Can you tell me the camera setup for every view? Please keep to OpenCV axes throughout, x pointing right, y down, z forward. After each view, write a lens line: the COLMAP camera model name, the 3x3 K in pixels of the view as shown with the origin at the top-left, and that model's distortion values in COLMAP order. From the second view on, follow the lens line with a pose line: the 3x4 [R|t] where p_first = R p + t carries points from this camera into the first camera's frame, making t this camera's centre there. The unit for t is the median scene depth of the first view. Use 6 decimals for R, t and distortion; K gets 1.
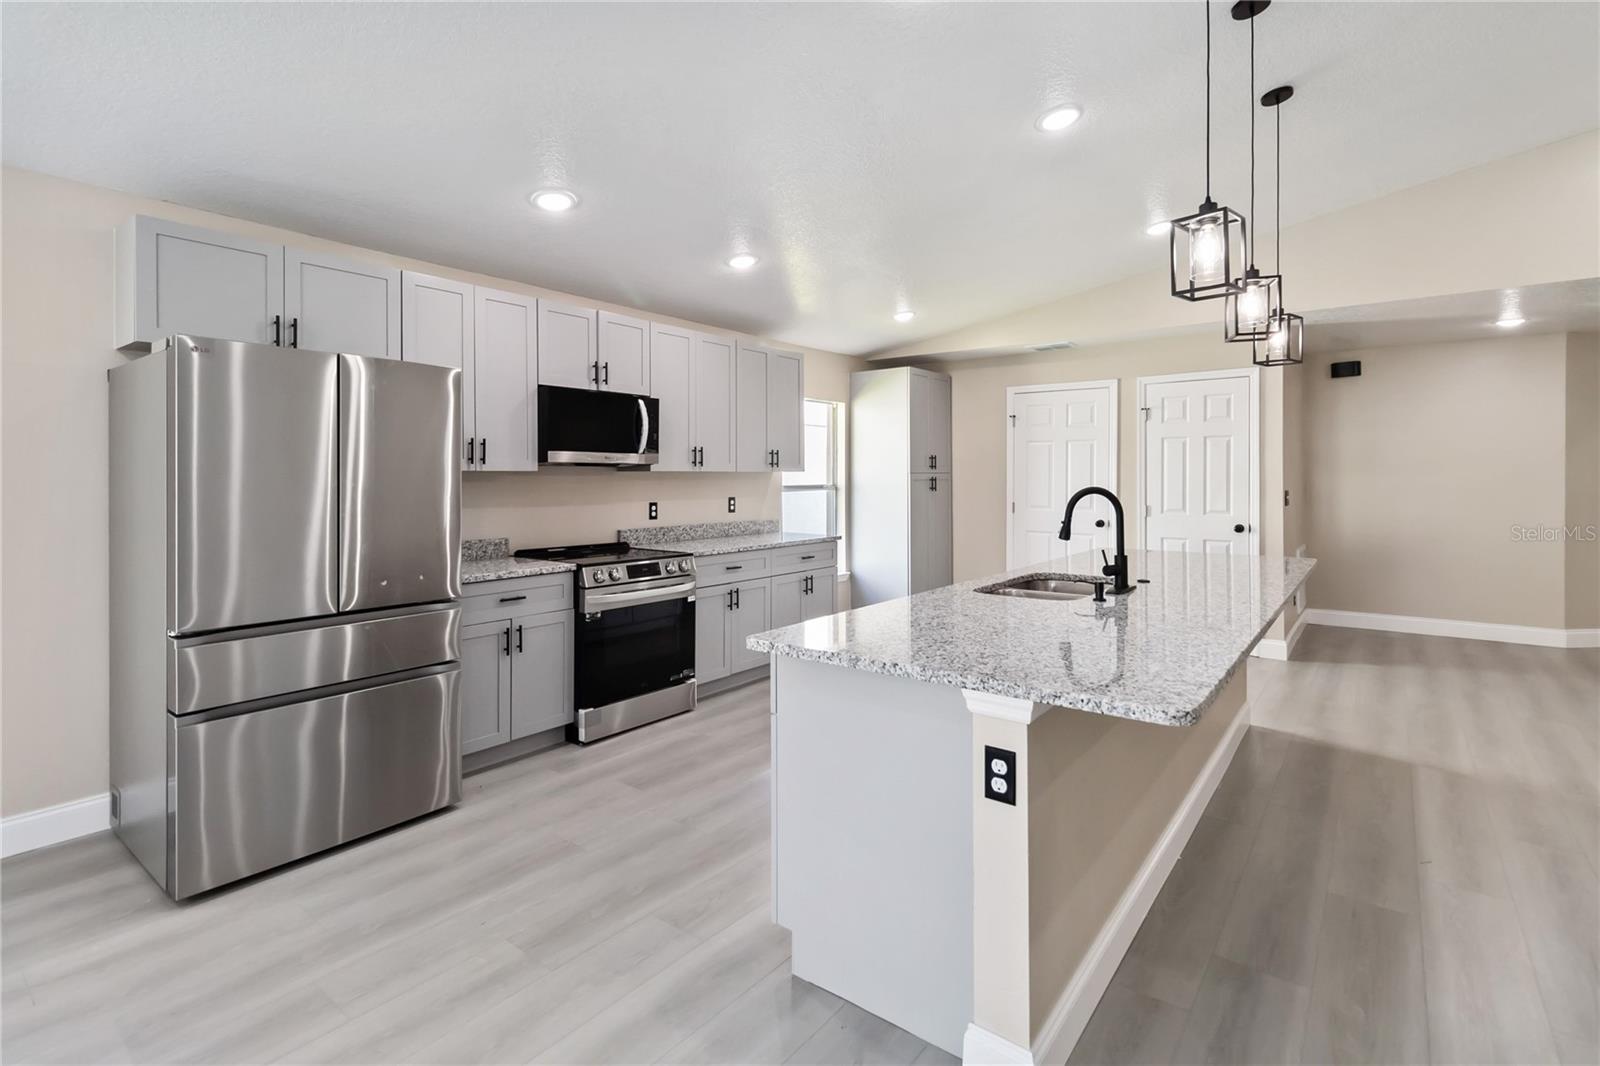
lens RADIAL K [[749.6, 0, 803.2], [0, 749.6, 484.0], [0, 0, 1]] dist [0.001964, -0.000160]
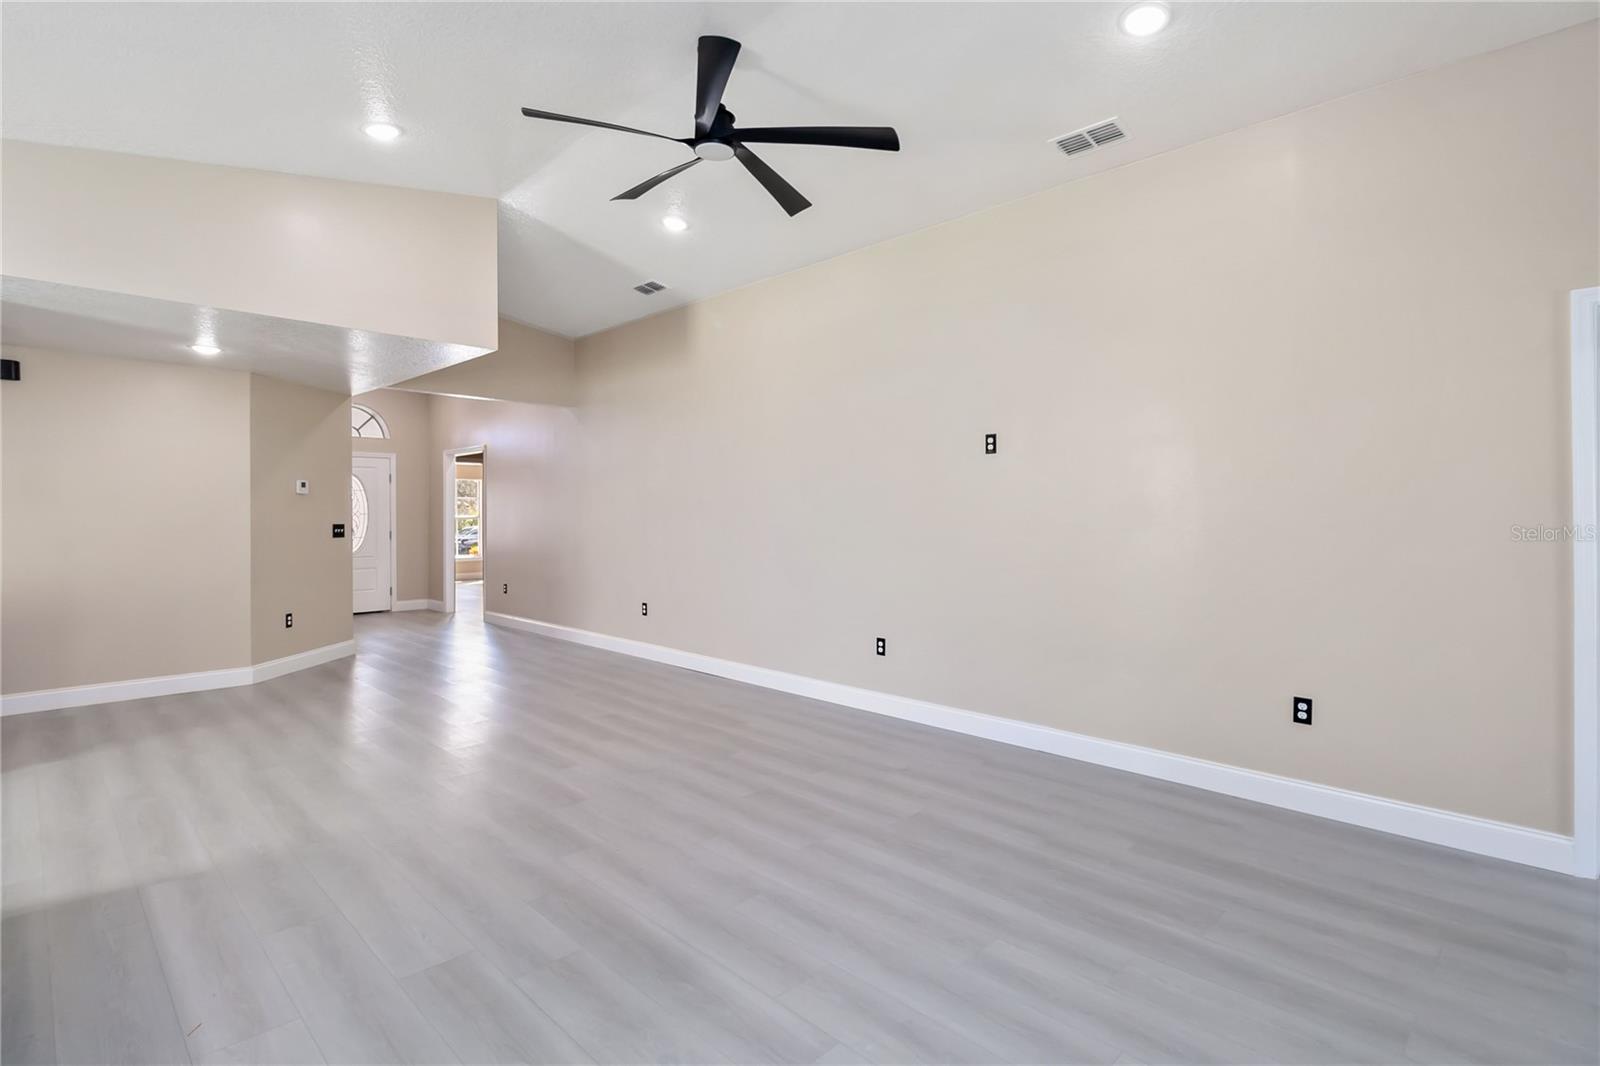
lens RADIAL K [[781.8, 0, 806.1], [0, 781.8, 515.7], [0, 0, 1]] dist [-0.000210, -0.000643]
pose [[0.115594, -0.000900, 0.993296, 0.069334], [0.007456, 0.999972, 0.000038, -0.002883], [-0.993269, 0.007402, 0.115597, 0.166142]]
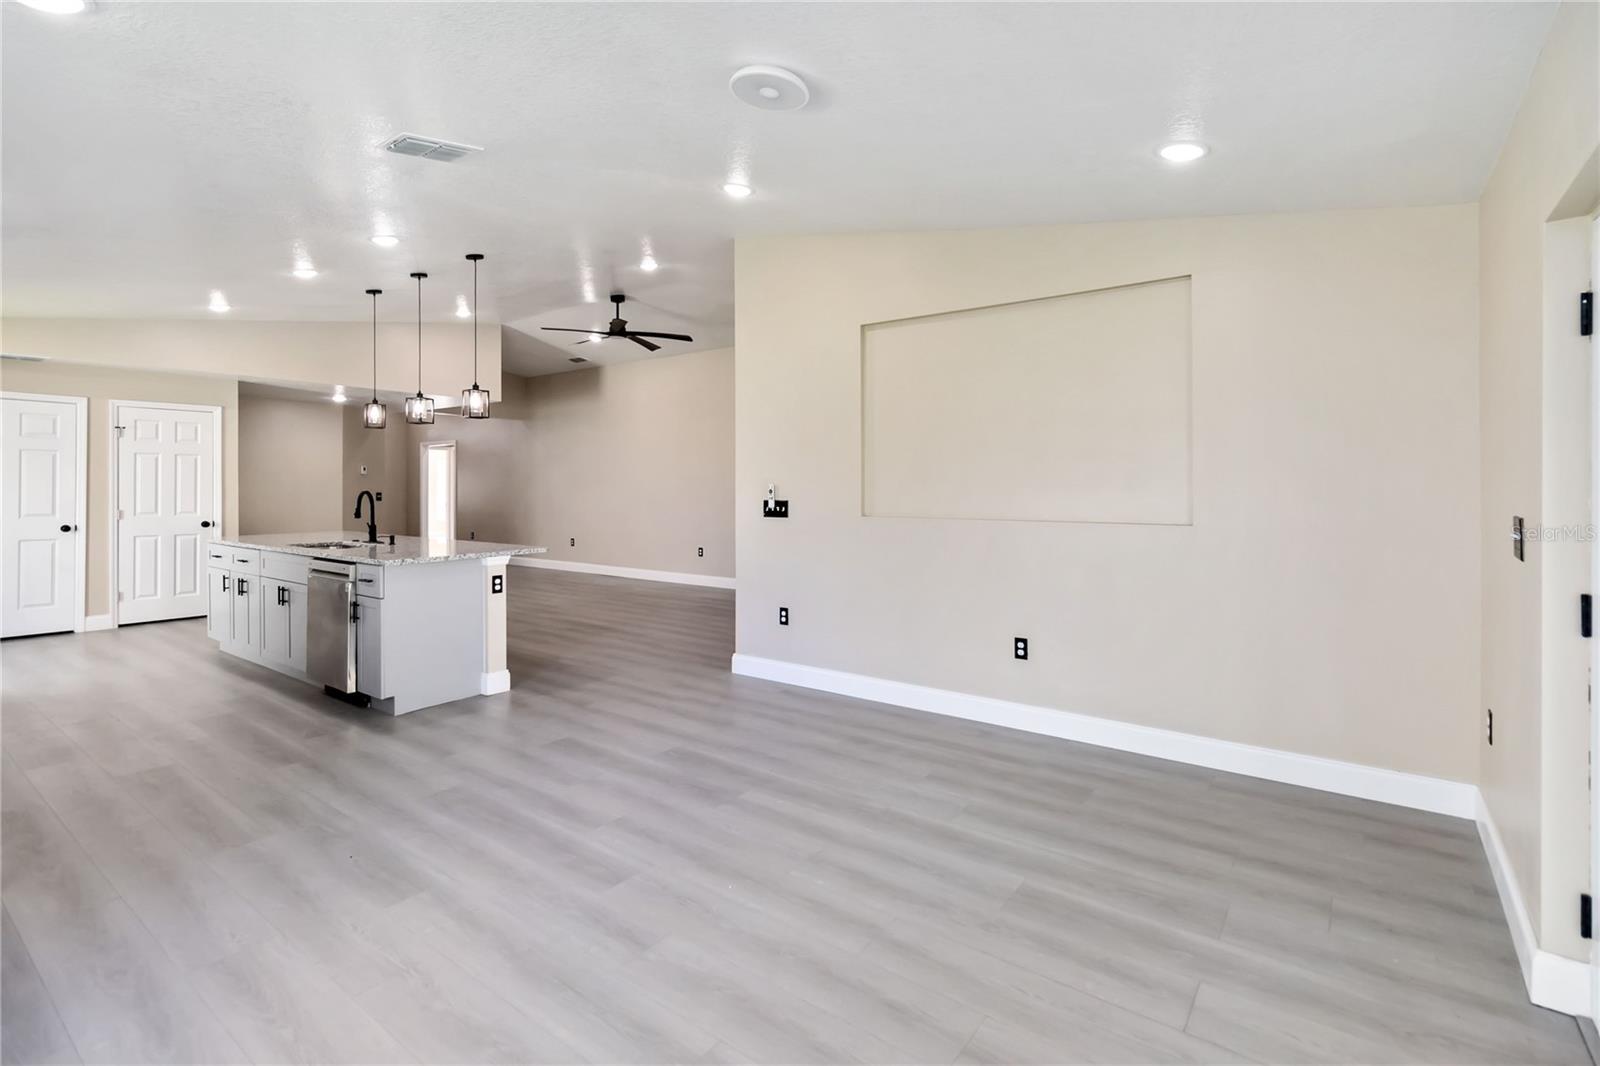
lens RADIAL K [[749.6, 0, 803.2], [0, 749.6, 484.0], [0, 0, 1]] dist [0.001964, -0.000160]
pose [[-0.023133, 0.007414, 0.999705, -0.951158], [0.008905, 0.999934, -0.007209, 0.007747], [-0.999693, 0.008736, -0.023198, -0.051792]]
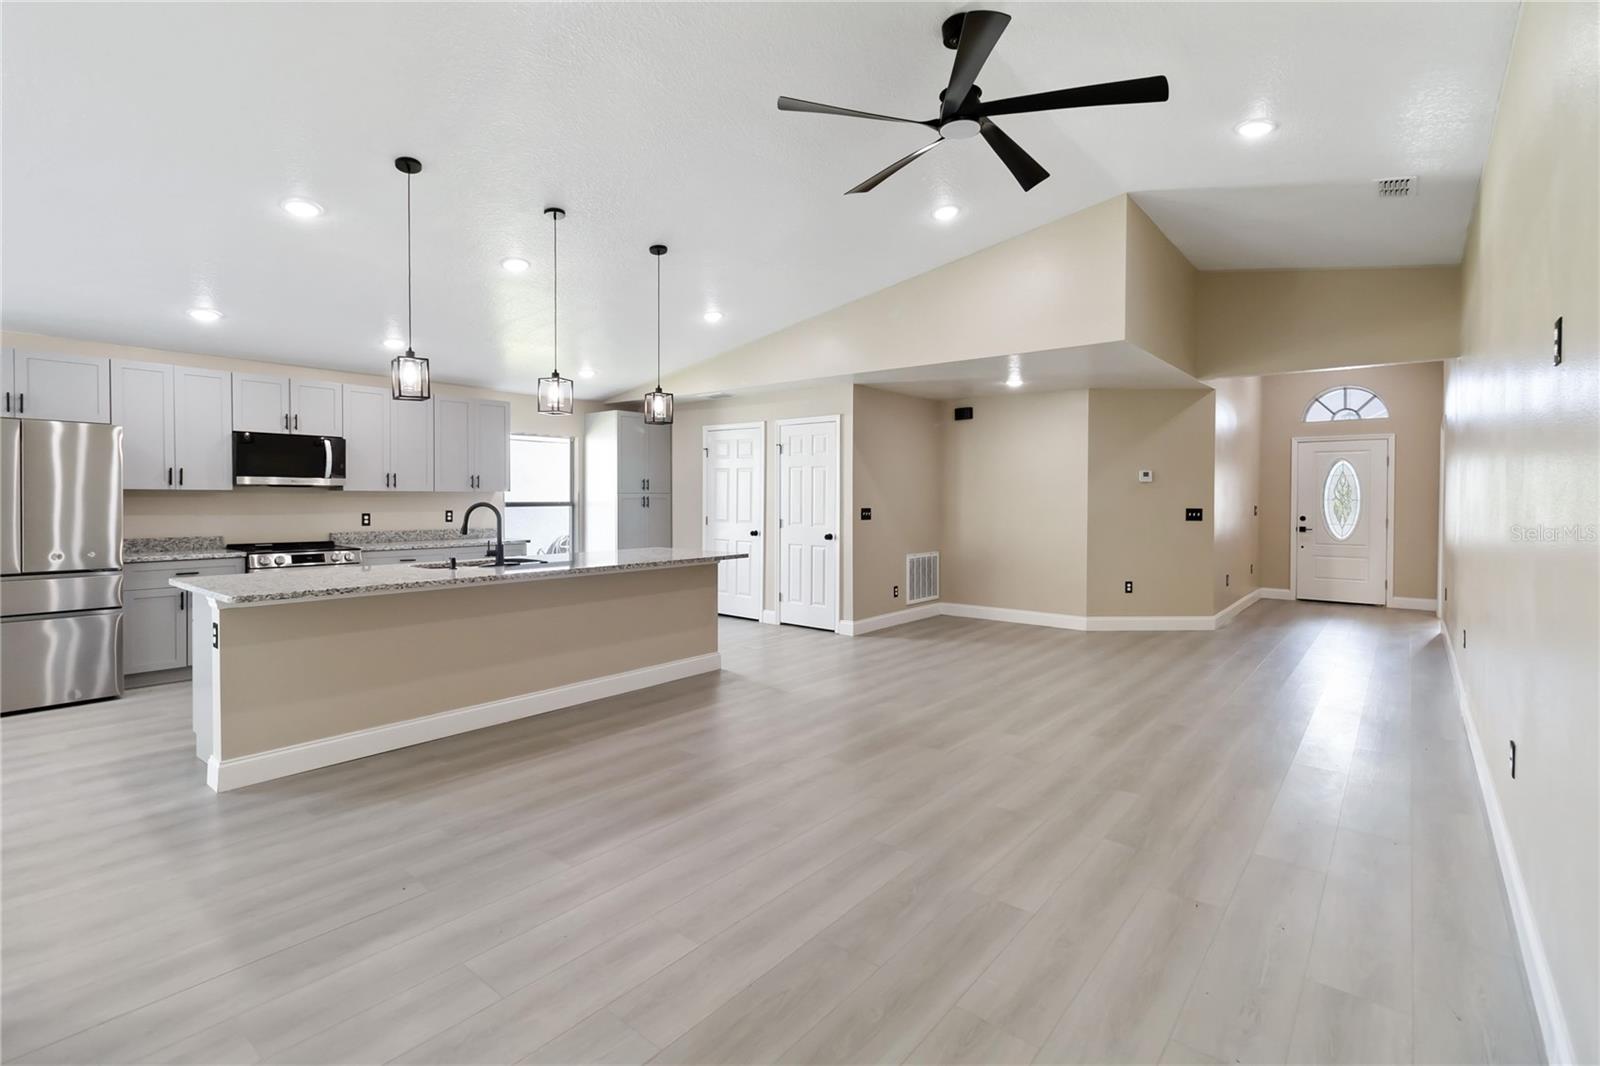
lens RADIAL K [[737.4, 0, 801.0], [0, 737.4, 509.0], [0, 0, 1]] dist [0.001386, 0.000008]
pose [[0.999666, 0.006742, -0.024936, 0.676952], [-0.006558, 0.999951, 0.007454, 0.001532], [0.024985, -0.007288, 0.999661, -0.356070]]
